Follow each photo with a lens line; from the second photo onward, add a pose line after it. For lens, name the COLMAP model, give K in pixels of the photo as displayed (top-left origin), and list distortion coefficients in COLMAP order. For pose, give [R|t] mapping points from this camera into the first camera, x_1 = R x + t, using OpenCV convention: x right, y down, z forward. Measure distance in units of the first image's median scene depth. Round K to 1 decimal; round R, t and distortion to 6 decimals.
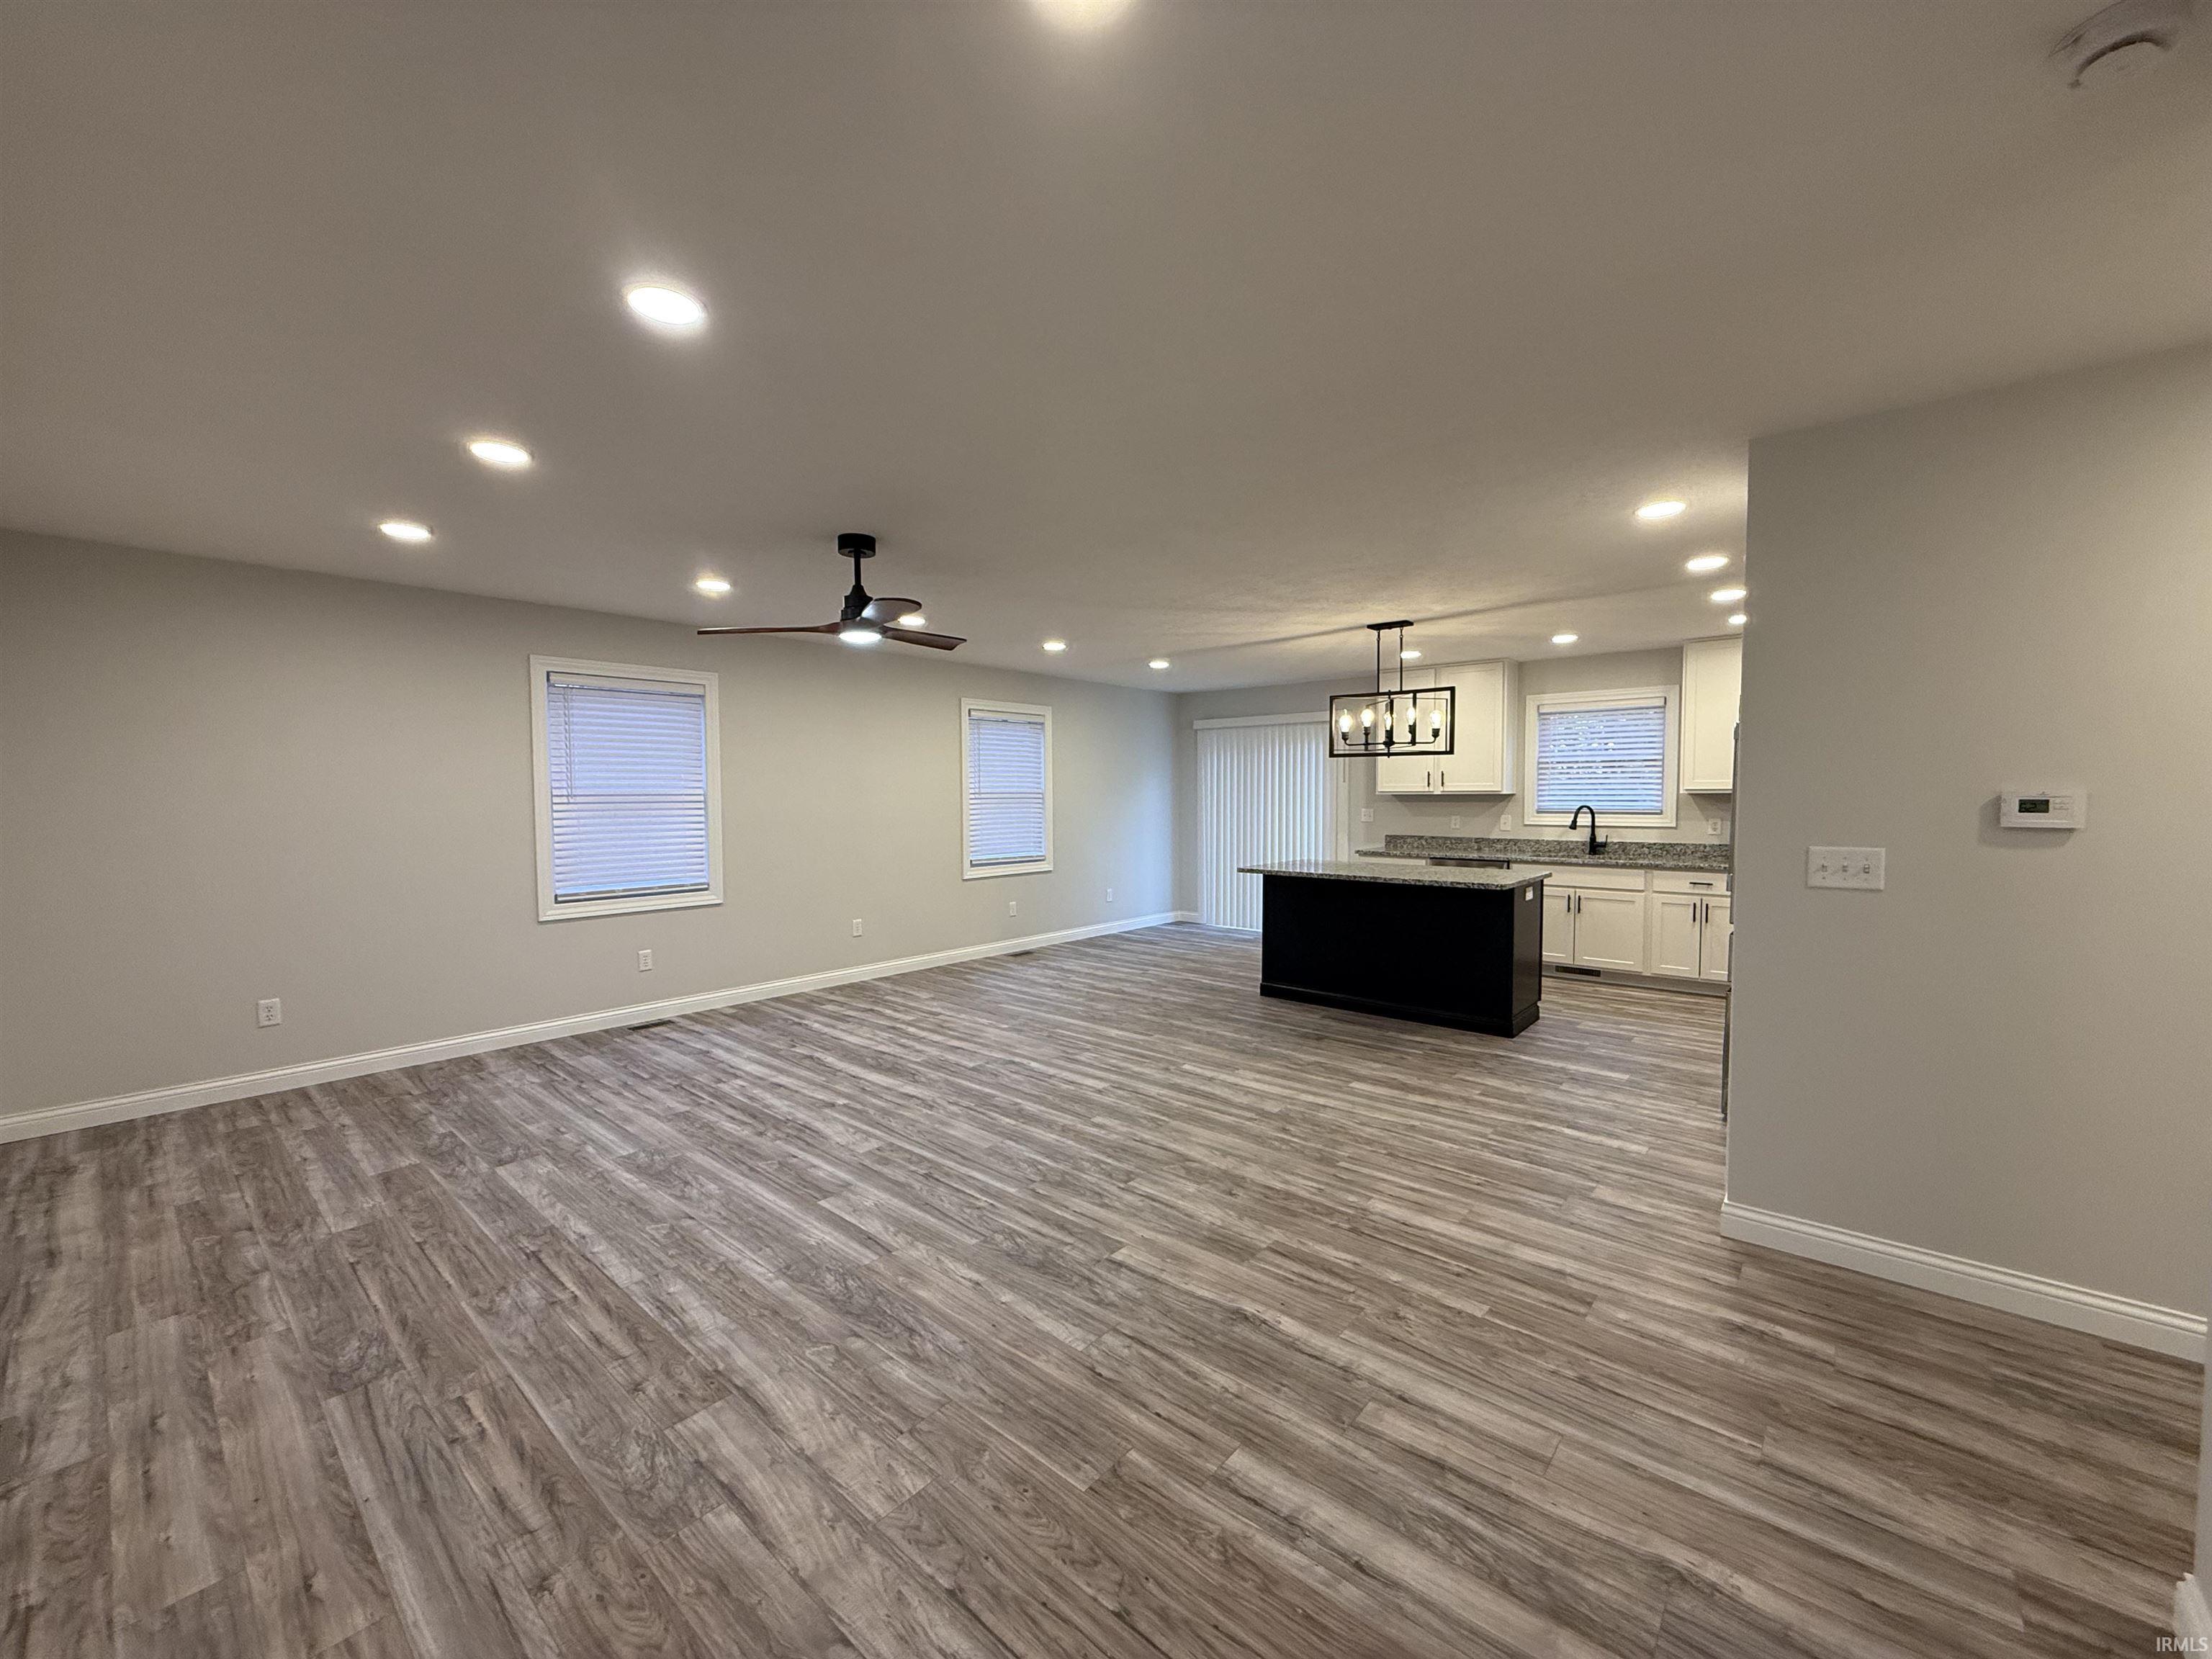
lens RADIAL K [[876.3, 0, 1101.9], [0, 876.3, 832.6], [0, 0, 1]] dist [0.000356, -0.000421]
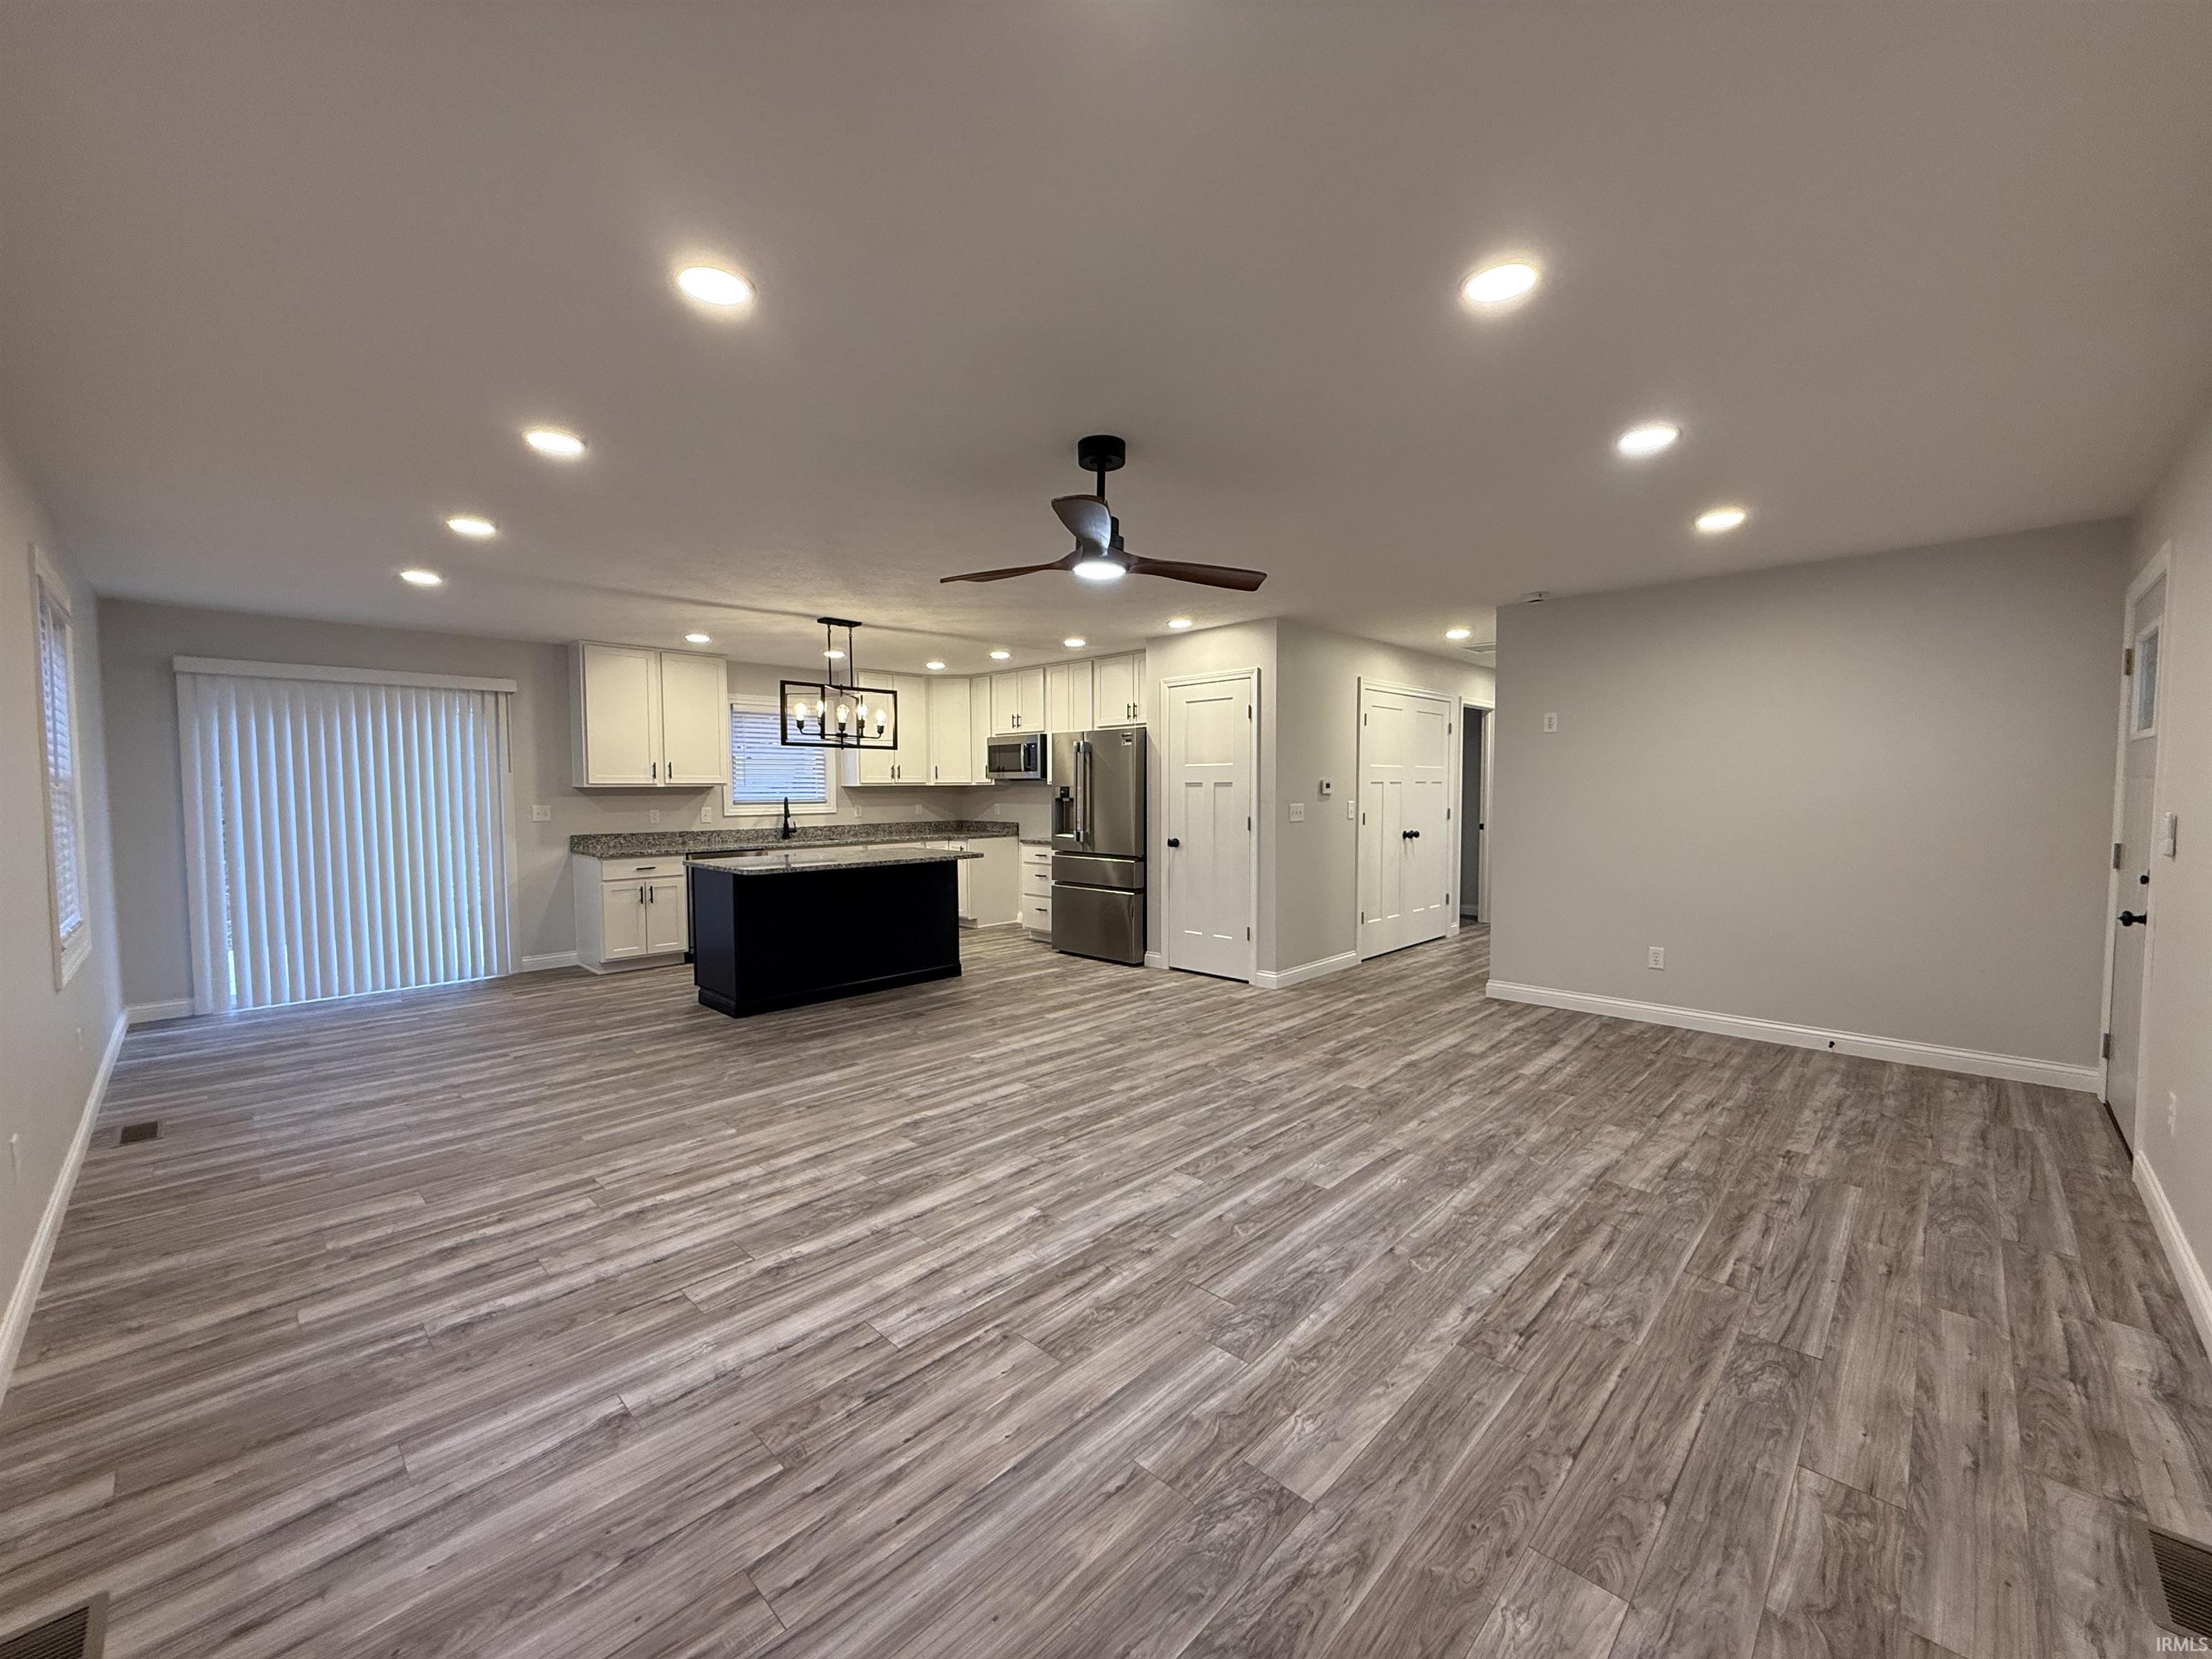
lens RADIAL K [[876.3, 0, 1101.9], [0, 876.3, 832.6], [0, 0, 1]] dist [0.000356, -0.000421]
pose [[0.057626, -0.048423, 0.997163, -1.053176], [0.050981, 0.997663, 0.045501, -0.027252], [-0.997036, 0.048214, 0.059960, 0.953260]]
